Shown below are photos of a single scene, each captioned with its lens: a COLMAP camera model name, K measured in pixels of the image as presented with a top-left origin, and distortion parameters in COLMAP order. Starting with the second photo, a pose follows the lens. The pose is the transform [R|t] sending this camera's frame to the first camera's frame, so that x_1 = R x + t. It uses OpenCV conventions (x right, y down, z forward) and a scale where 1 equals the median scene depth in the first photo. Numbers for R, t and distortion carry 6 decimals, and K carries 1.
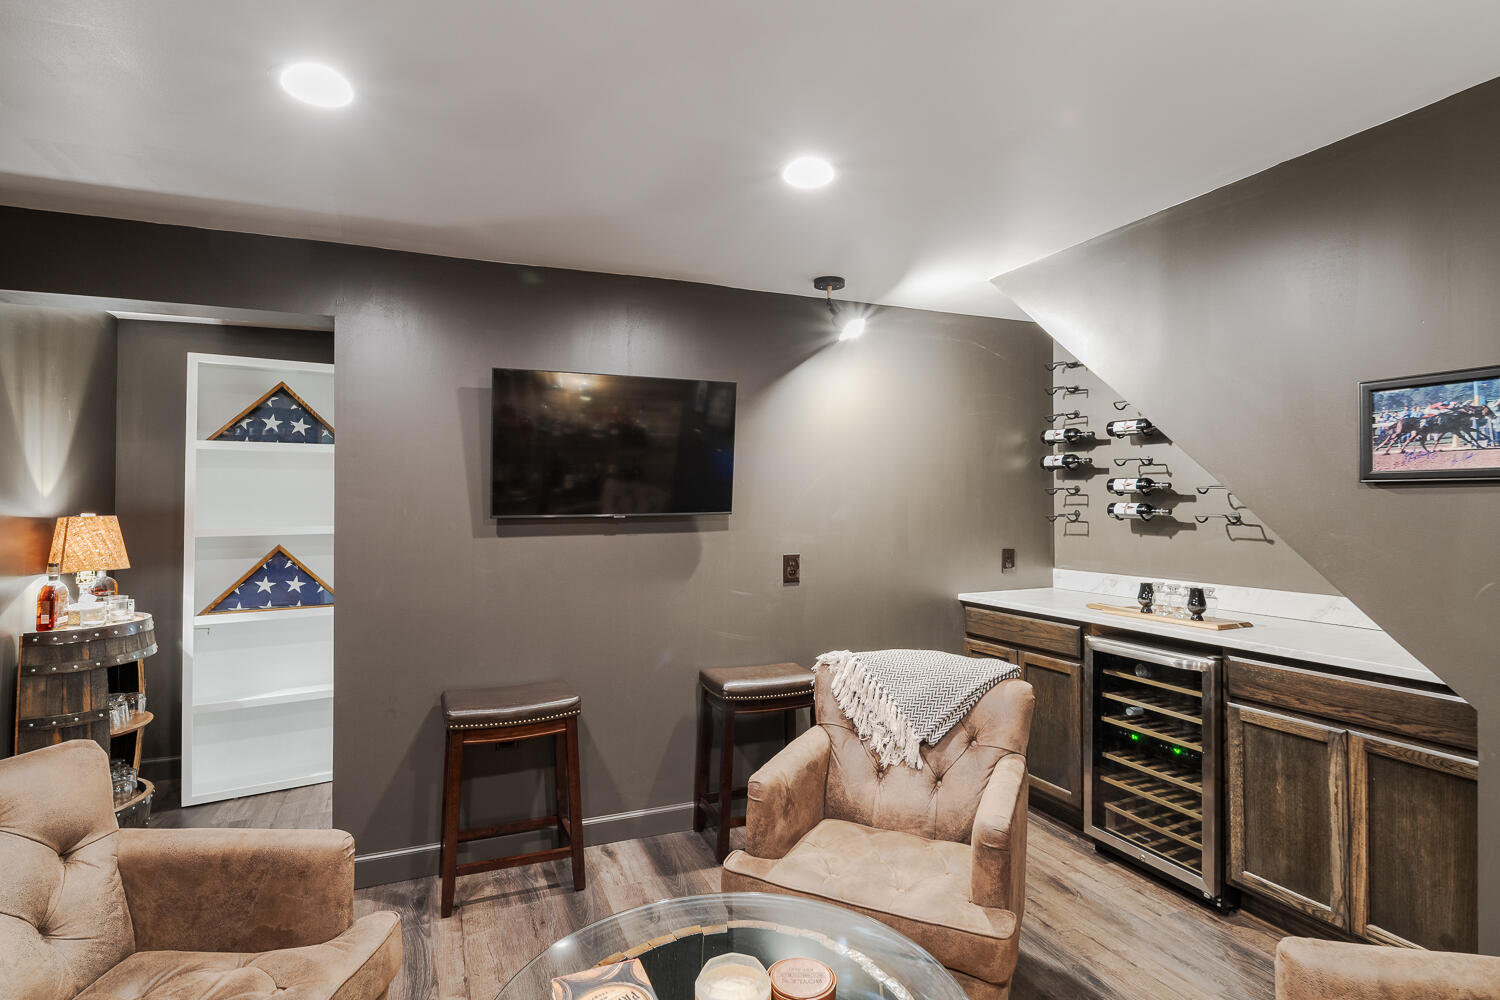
lens RADIAL K [[769.9, 0, 750.0], [0, 769.9, 500.0], [0, 0, 1]] dist [0.005533, 0.000698]
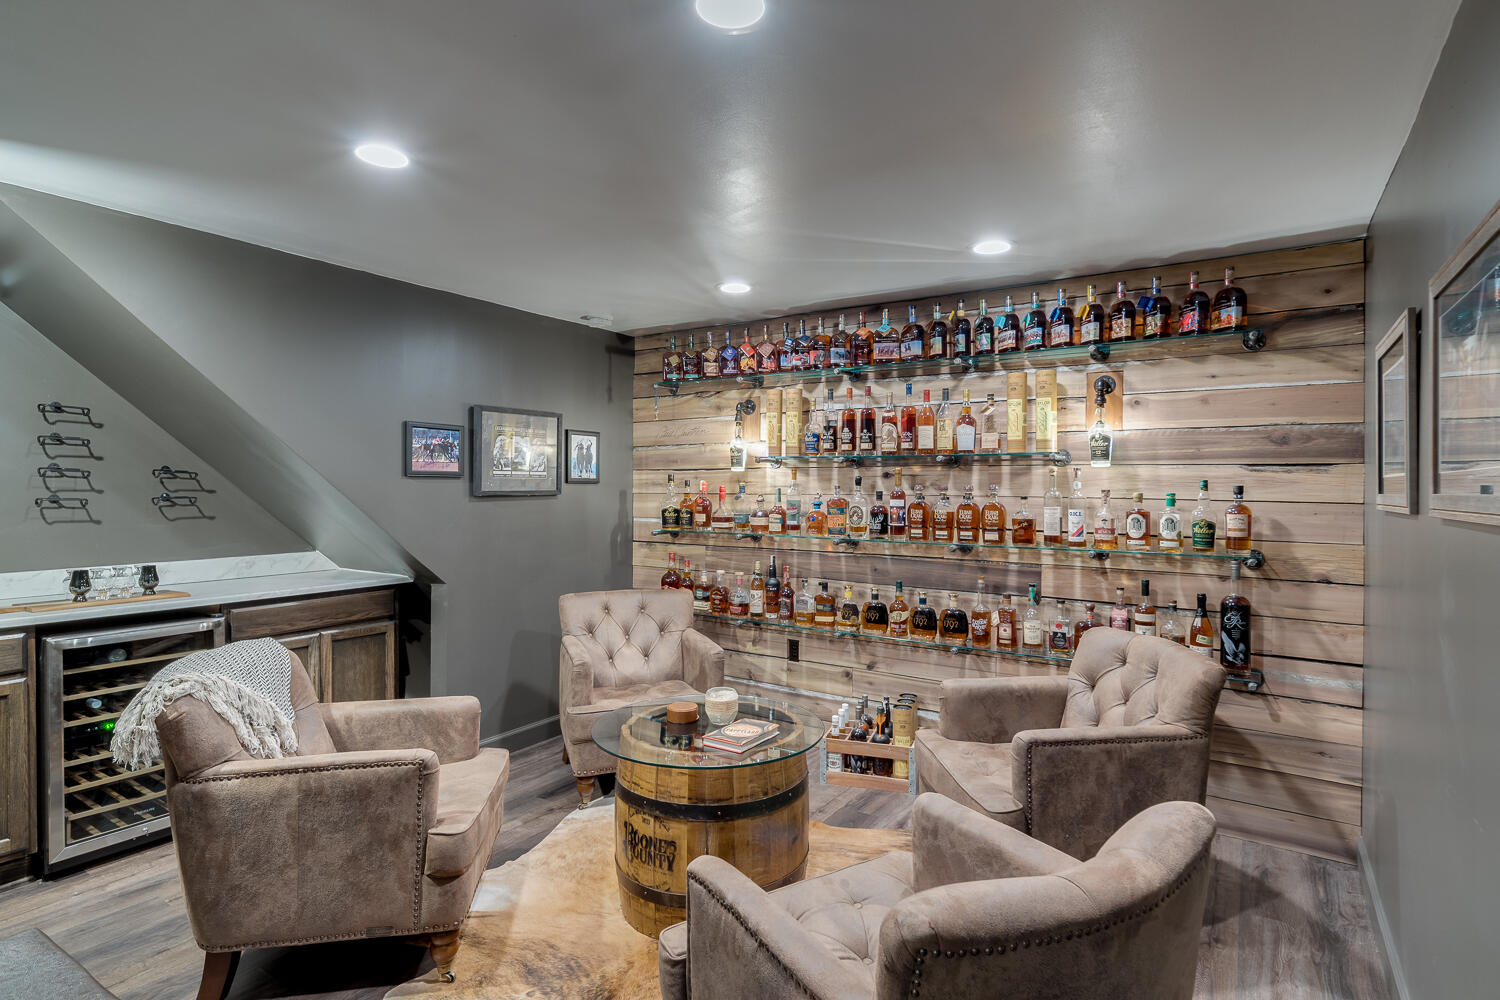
lens RADIAL K [[769.9, 0, 750.0], [0, 769.9, 500.0], [0, 0, 1]] dist [0.005533, 0.000698]
pose [[-0.541883, -0.009158, 0.840404, -0.794055], [-0.002512, 0.999954, 0.009277, 0.010554], [-0.840450, 0.002916, -0.541881, 0.880573]]
